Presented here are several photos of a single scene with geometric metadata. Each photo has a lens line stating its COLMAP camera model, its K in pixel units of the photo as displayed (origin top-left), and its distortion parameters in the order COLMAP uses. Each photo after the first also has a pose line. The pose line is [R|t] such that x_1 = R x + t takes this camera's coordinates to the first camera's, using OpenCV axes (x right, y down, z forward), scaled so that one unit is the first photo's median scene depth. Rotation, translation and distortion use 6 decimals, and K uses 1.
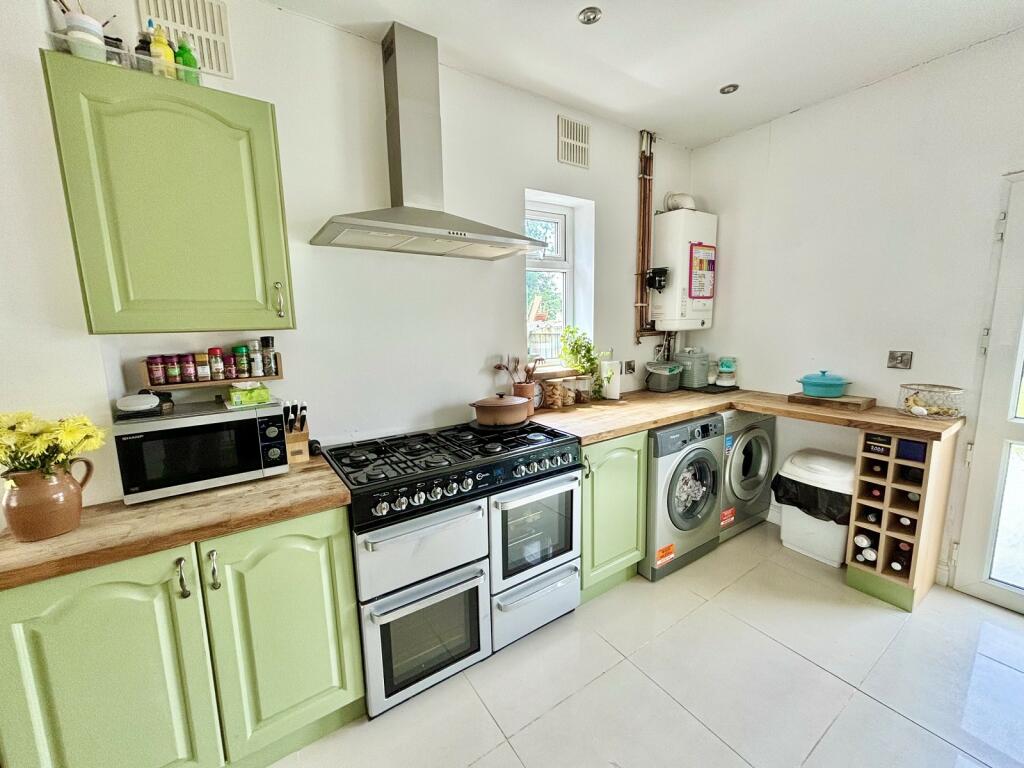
lens RADIAL K [[410.3, 0, 509.7], [0, 410.3, 382.1], [0, 0, 1]] dist [-0.000571, 0.000175]
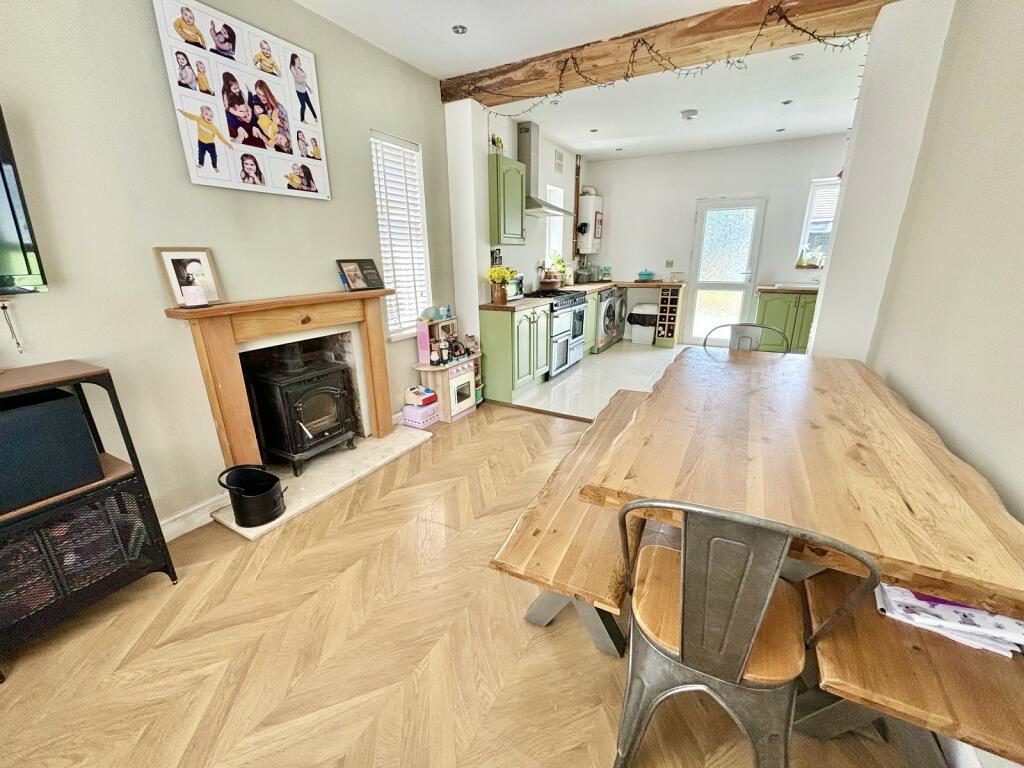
lens RADIAL K [[410.3, 0, 509.7], [0, 410.3, 382.1], [0, 0, 1]] dist [-0.000571, 0.000175]
pose [[0.891520, -0.121690, 0.436330, -1.506674], [0.057853, 0.985940, 0.156765, 0.271700], [-0.449272, -0.114516, 0.886025, -1.213964]]
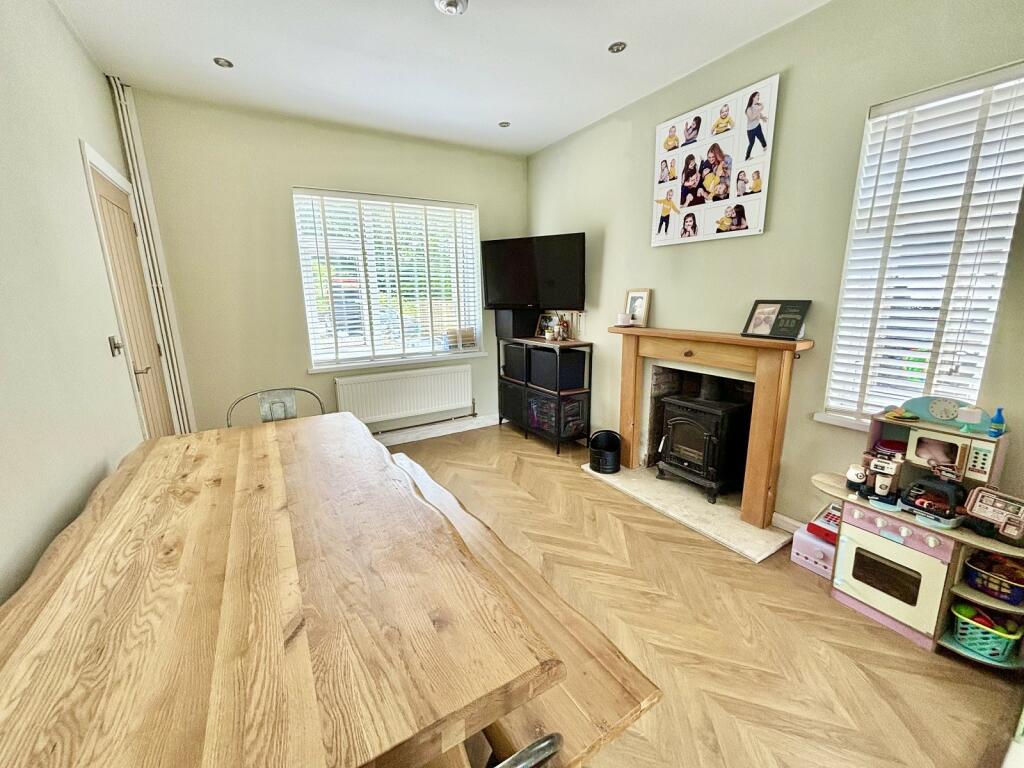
lens RADIAL K [[413.4, 0, 509.9], [0, 413.4, 383.3], [0, 0, 1]] dist [-0.000880, -0.000141]
pose [[-0.040228, 0.236257, -0.970857, -0.082121], [-0.134400, 0.961535, 0.239558, 0.088280], [0.990110, 0.140120, -0.006928, -0.338798]]
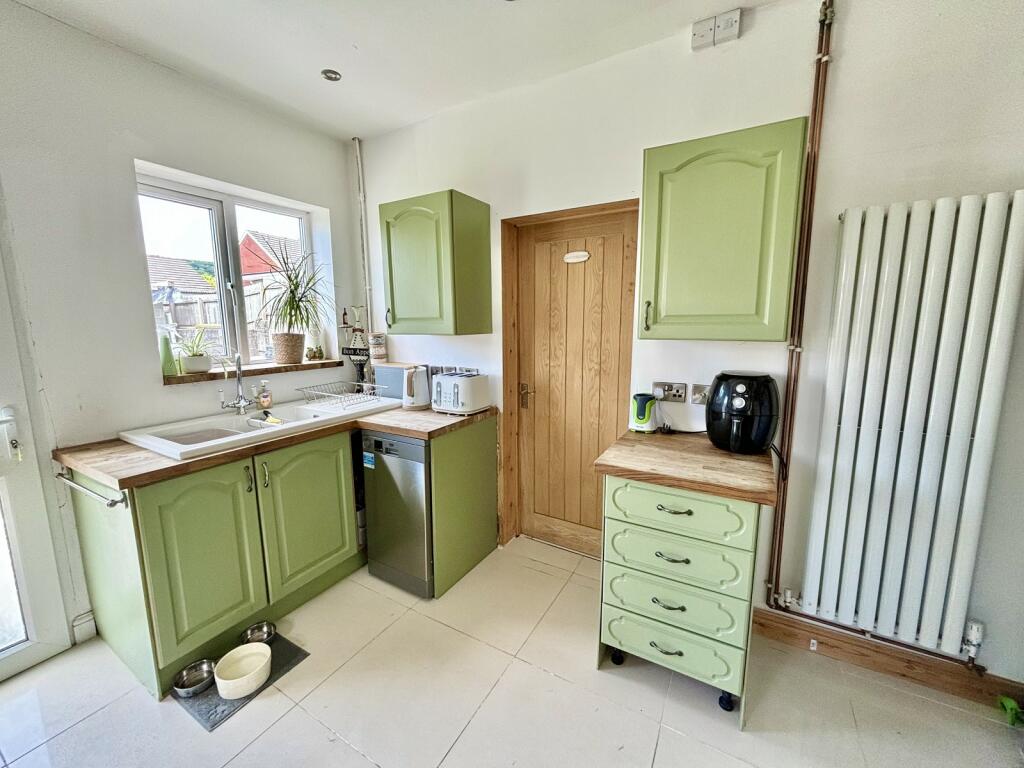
lens RADIAL K [[413.4, 0, 509.9], [0, 413.4, 383.3], [0, 0, 1]] dist [-0.000880, -0.000141]
pose [[-0.441441, -0.110500, 0.890460, 0.205389], [0.148110, 0.969802, 0.193770, -0.023696], [-0.884982, 0.217425, -0.411744, 0.134945]]
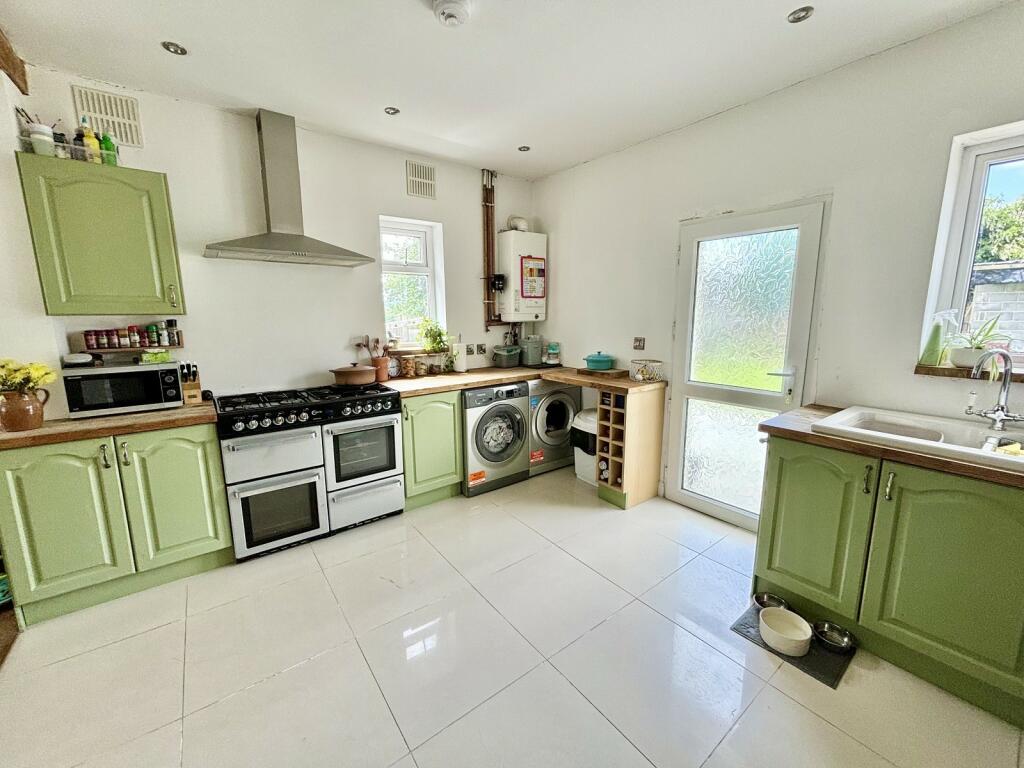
lens RADIAL K [[410.3, 0, 509.7], [0, 410.3, 382.1], [0, 0, 1]] dist [-0.000571, 0.000175]
pose [[0.998098, 0.007337, 0.061209, 0.476589], [-0.008581, 0.999761, 0.020090, 0.066574], [-0.061047, -0.020577, 0.997923, -0.494691]]
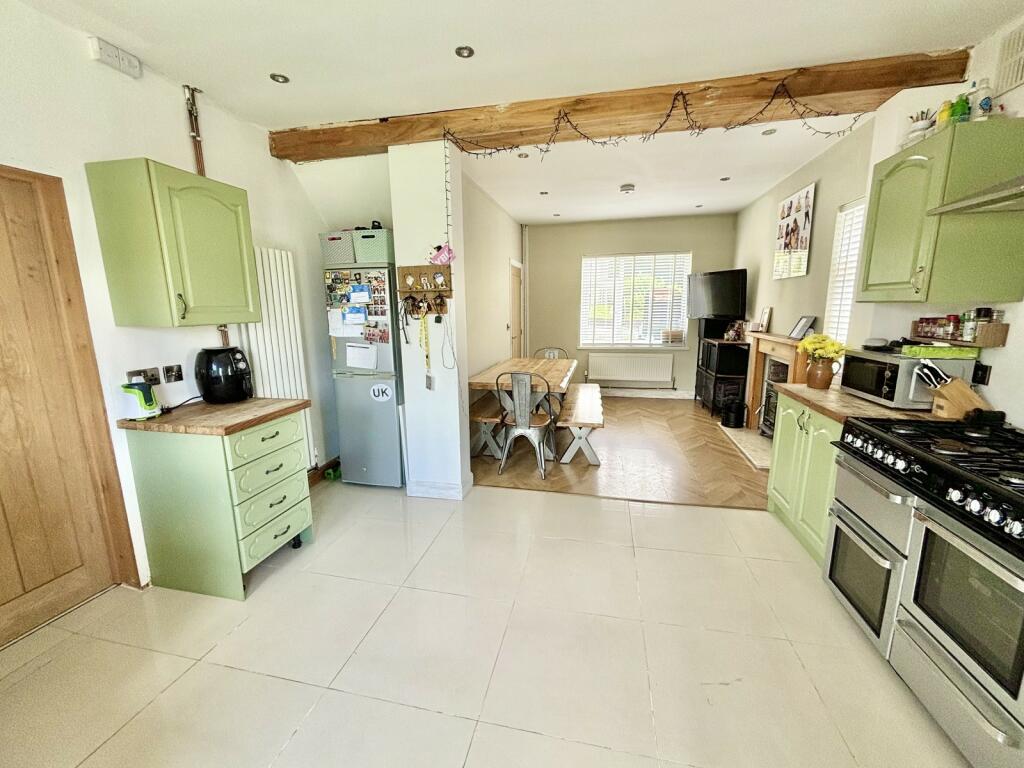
lens RADIAL K [[410.3, 0, 509.7], [0, 410.3, 382.1], [0, 0, 1]] dist [-0.000571, 0.000175]
pose [[-0.722110, 0.156741, -0.673788, 0.994385], [-0.074275, 0.950796, 0.300783, -0.137052], [0.687780, 0.267243, -0.674937, 0.789096]]
